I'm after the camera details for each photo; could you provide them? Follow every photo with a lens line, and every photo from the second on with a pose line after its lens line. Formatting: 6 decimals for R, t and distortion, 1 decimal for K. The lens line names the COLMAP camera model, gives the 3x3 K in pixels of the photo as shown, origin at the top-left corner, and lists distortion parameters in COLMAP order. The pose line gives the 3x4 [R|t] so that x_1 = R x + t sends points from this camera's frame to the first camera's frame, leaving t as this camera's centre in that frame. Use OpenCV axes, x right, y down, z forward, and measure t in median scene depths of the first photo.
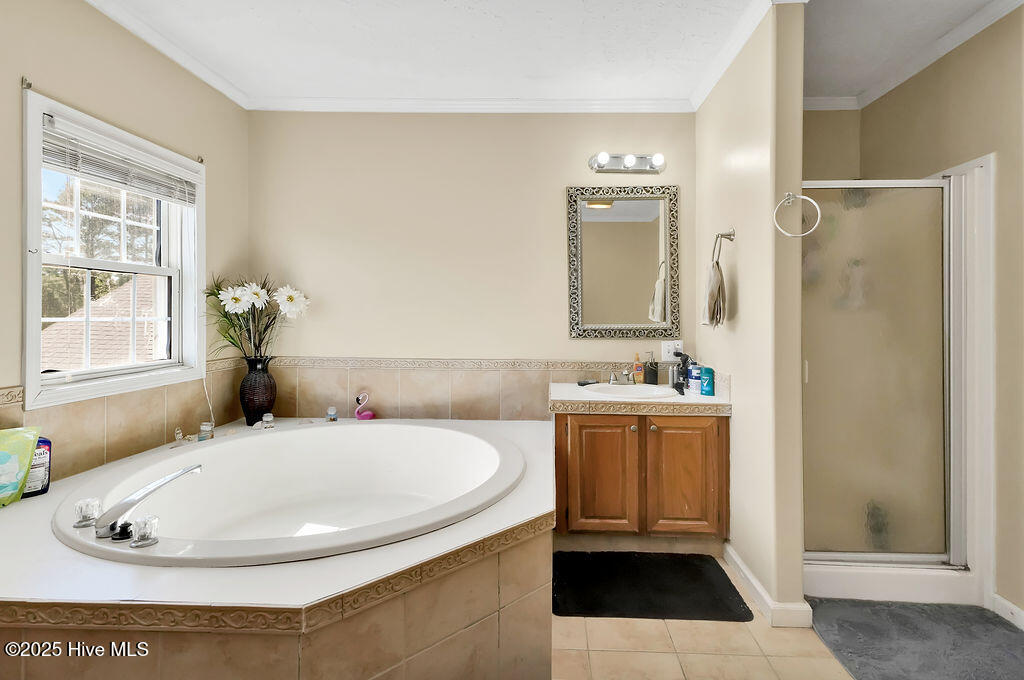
lens RADIAL K [[447.1, 0, 512.1], [0, 447.1, 318.6], [0, 0, 1]] dist [0.024269, -0.010162]
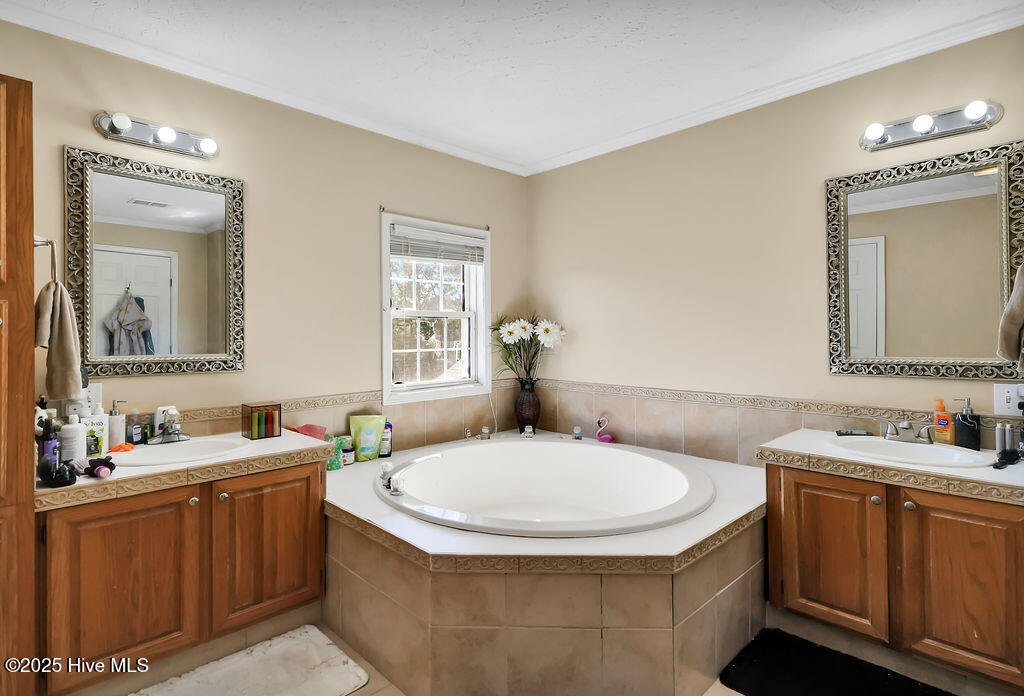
lens RADIAL K [[469.2, 0, 510.0], [0, 469.2, 344.7], [0, 0, 1]] dist [0.037248, -0.014944]
pose [[0.748903, -0.003102, -0.662672, 0.273471], [0.008877, 0.999946, 0.005351, -0.016909], [0.662620, -0.009890, 0.748891, 0.009304]]
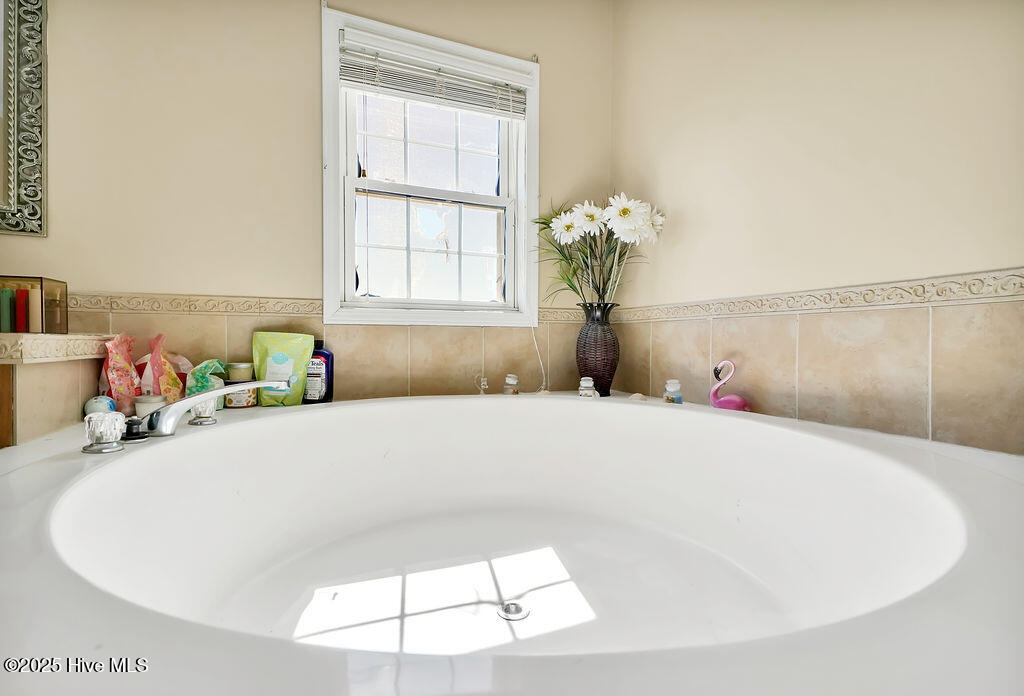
lens RADIAL K [[469.2, 0, 510.0], [0, 469.2, 344.7], [0, 0, 1]] dist [0.037248, -0.014944]
pose [[0.471573, 0.010354, -0.881766, 0.050102], [0.003365, 0.999903, 0.013540, 0.152923], [0.881820, -0.009352, 0.471493, 0.556325]]
